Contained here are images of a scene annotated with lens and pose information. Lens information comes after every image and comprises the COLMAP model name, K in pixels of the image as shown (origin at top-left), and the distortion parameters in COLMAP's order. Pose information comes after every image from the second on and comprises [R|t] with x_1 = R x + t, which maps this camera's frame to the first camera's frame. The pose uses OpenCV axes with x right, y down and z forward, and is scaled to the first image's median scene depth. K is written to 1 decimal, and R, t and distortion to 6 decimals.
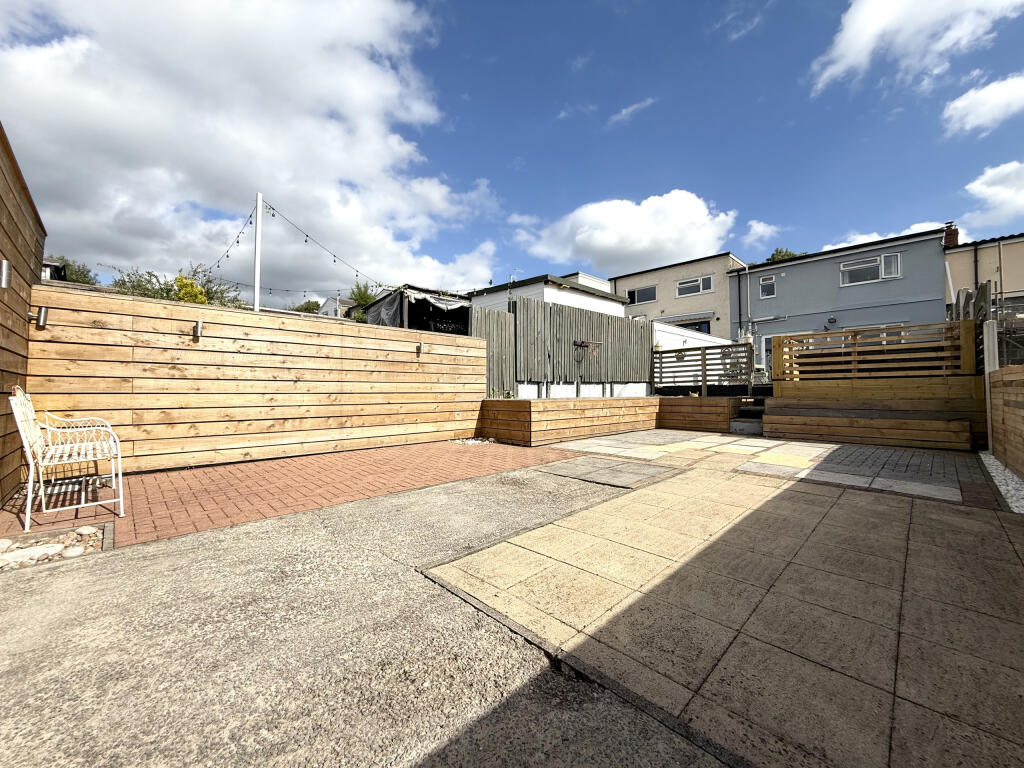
lens RADIAL K [[407.9, 0, 508.4], [0, 407.9, 384.0], [0, 0, 1]] dist [-0.000357, 0.000473]
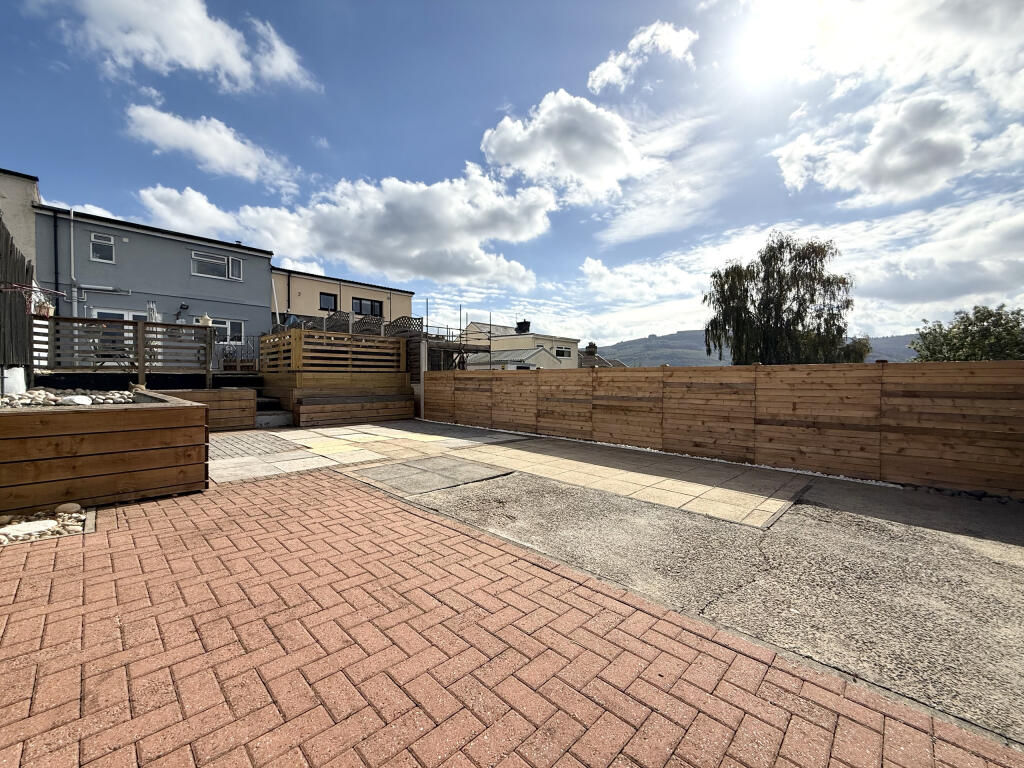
lens RADIAL K [[407.9, 0, 508.4], [0, 407.9, 384.0], [0, 0, 1]] dist [-0.000357, 0.000473]
pose [[-0.029041, -0.012316, 0.999502, -0.371467], [-0.023598, 0.999654, 0.011632, -0.002519], [-0.999300, -0.023249, -0.029321, 0.462361]]
